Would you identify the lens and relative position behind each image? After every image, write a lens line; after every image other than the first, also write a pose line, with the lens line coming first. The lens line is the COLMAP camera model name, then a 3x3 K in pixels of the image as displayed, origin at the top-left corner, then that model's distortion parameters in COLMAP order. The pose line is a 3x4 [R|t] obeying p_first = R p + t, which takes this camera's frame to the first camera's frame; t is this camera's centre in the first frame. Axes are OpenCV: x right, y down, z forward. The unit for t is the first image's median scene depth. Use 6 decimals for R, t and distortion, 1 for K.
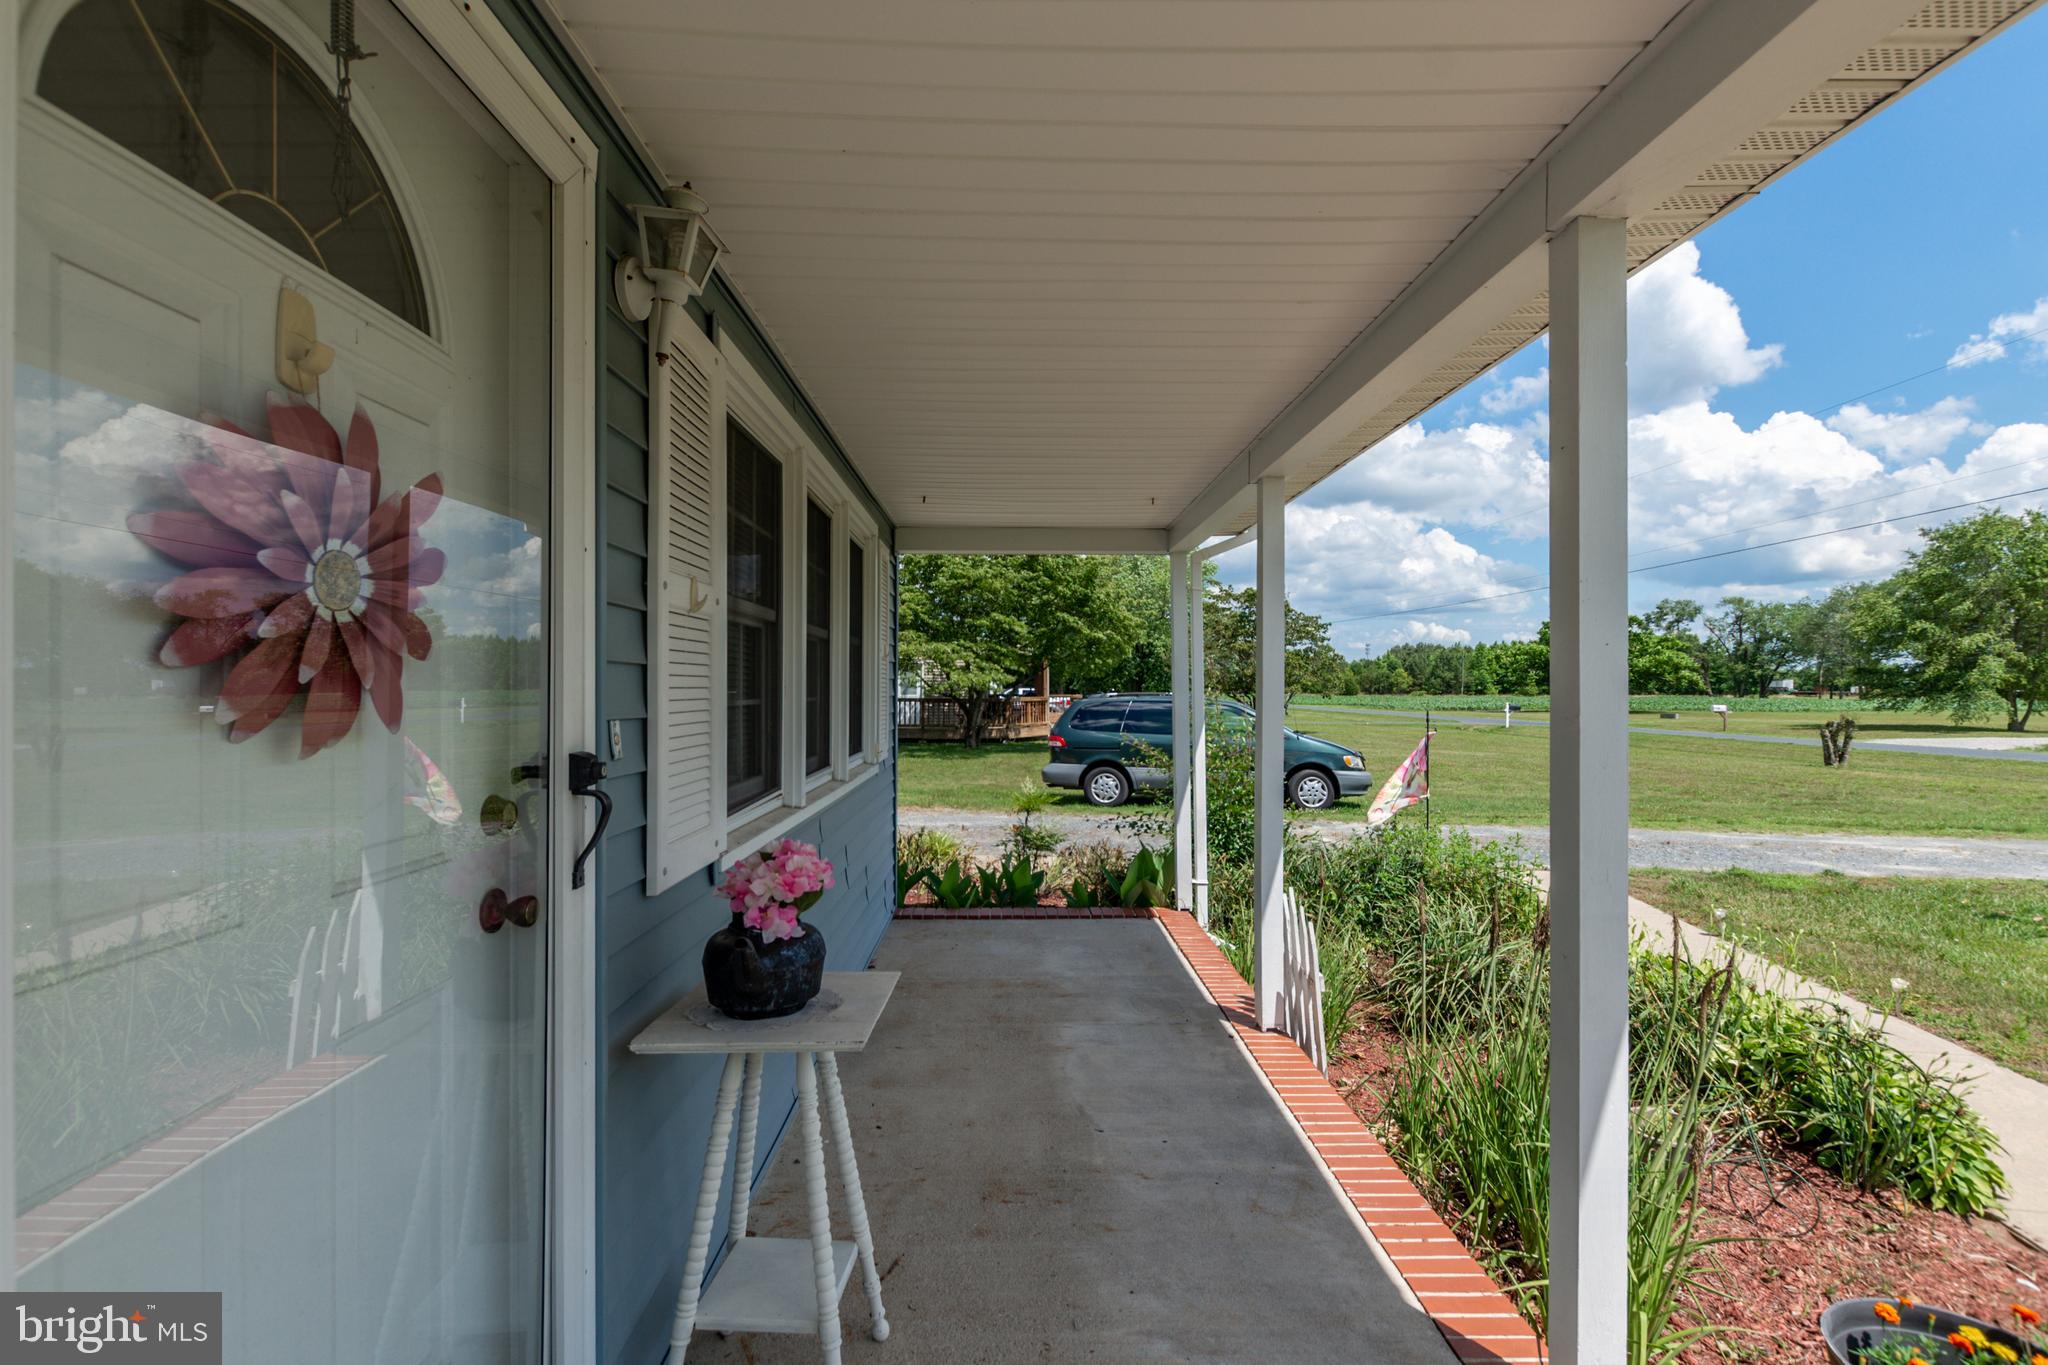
lens RADIAL K [[872.5, 0, 1024.0], [0, 872.5, 682.5], [0, 0, 1]] dist [-0.019676, 0.004536]
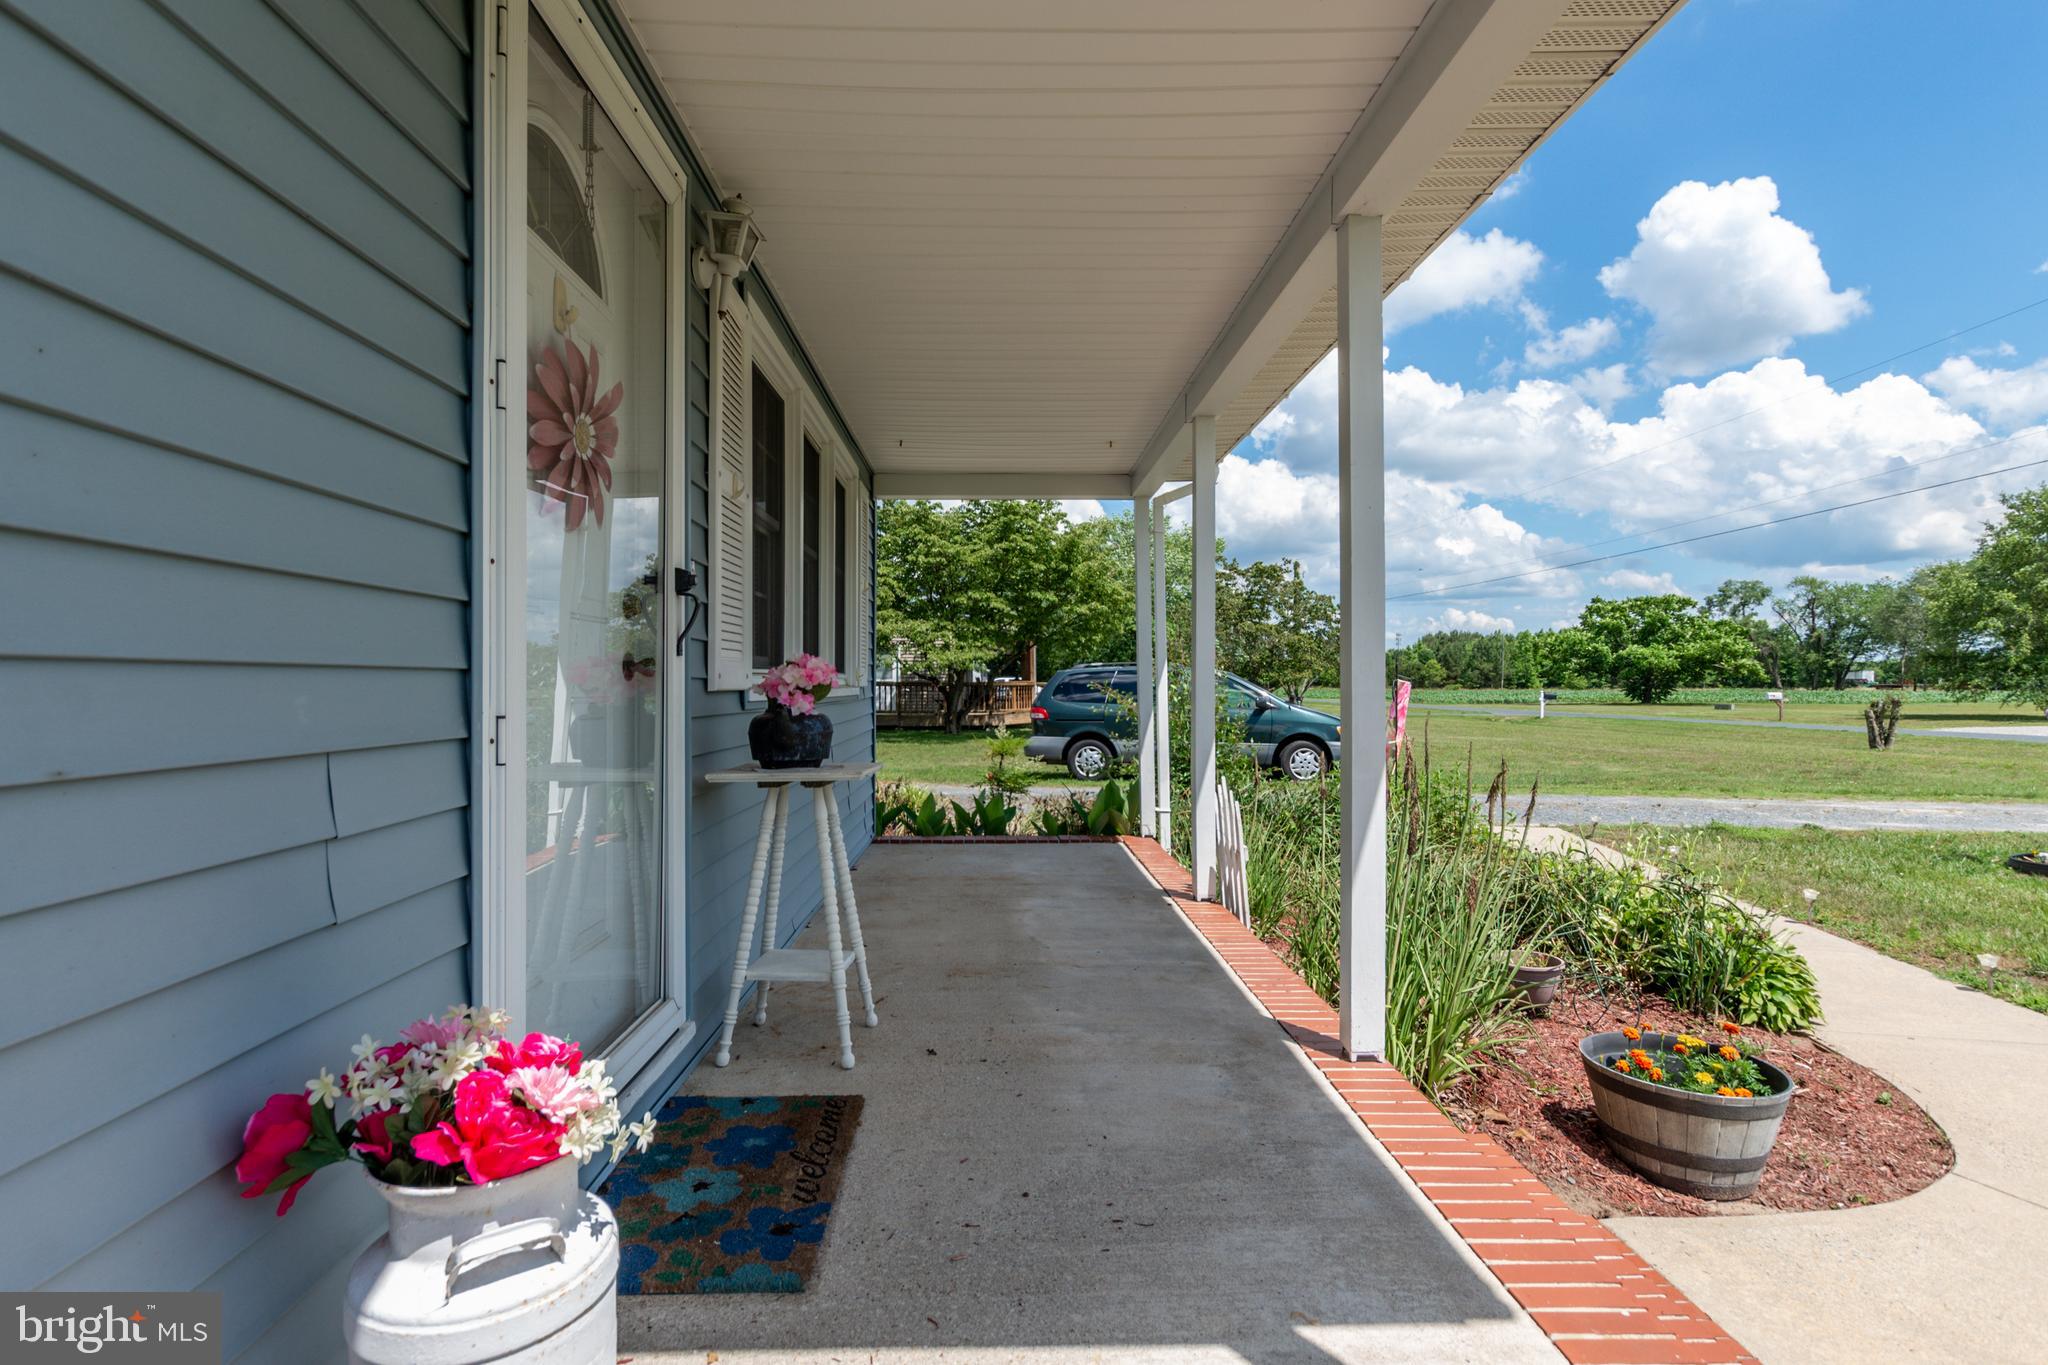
lens RADIAL K [[968.1, 0, 977.4], [0, 968.1, 695.0], [0, 0, 1]] dist [-0.051595, 0.017755]
pose [[0.999388, -0.000746, -0.034981, 0.023700], [0.001466, 0.999788, 0.020559, 0.082072], [0.034958, -0.020597, 0.999177, -0.213856]]
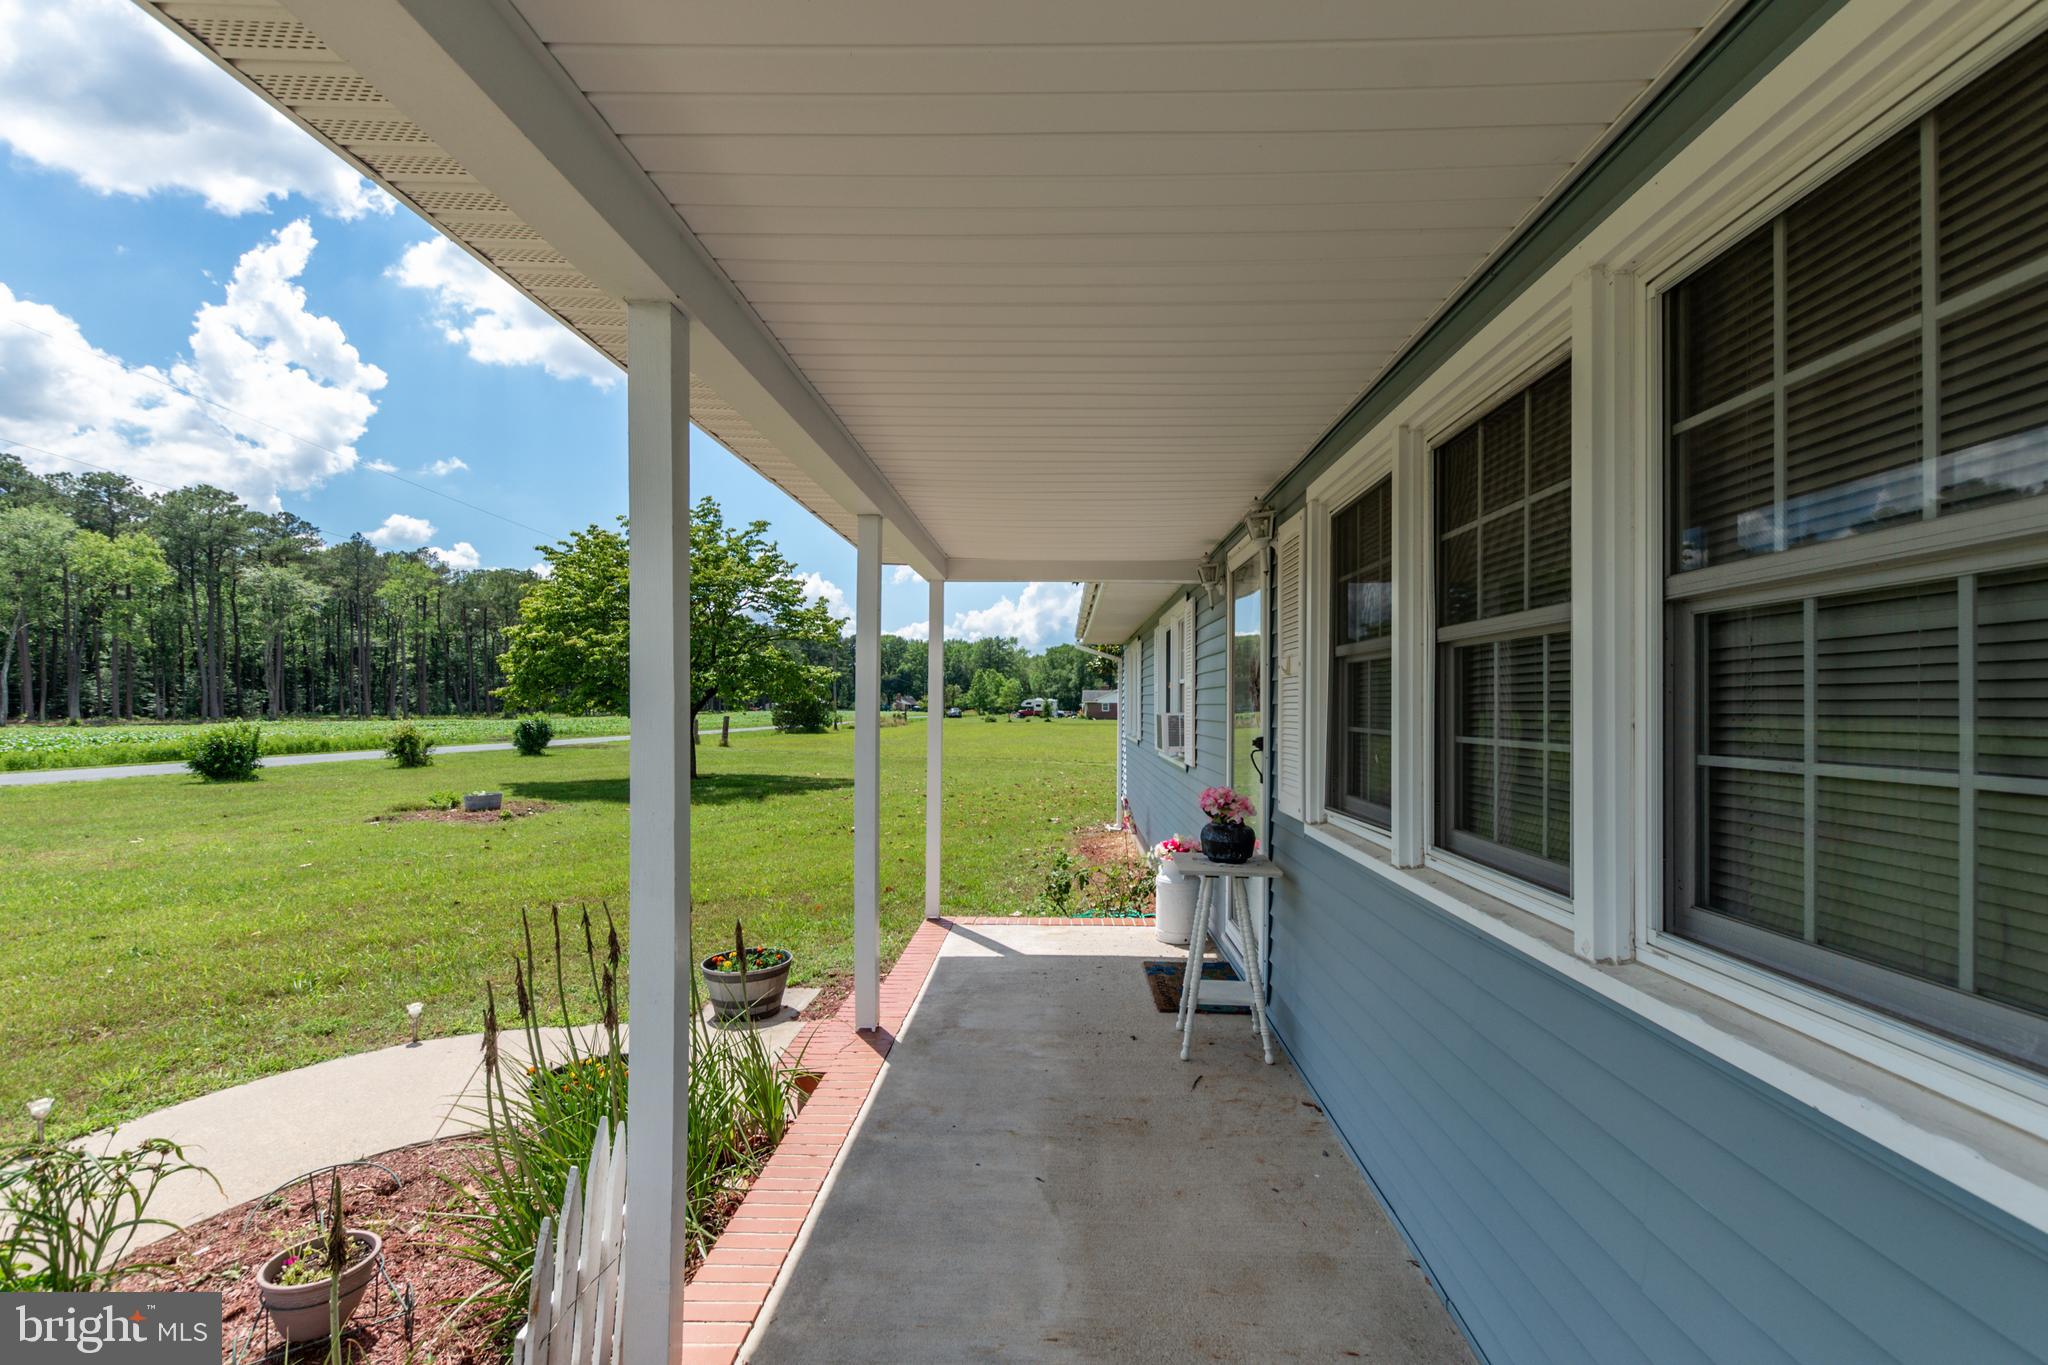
lens RADIAL K [[872.5, 0, 1024.0], [0, 872.5, 682.5], [0, 0, 1]] dist [-0.019676, 0.004536]
pose [[-0.997955, -0.002437, 0.063876, 0.027239], [-0.004603, 0.999418, -0.033787, 0.000057], [-0.063756, -0.034012, -0.997386, 1.208177]]
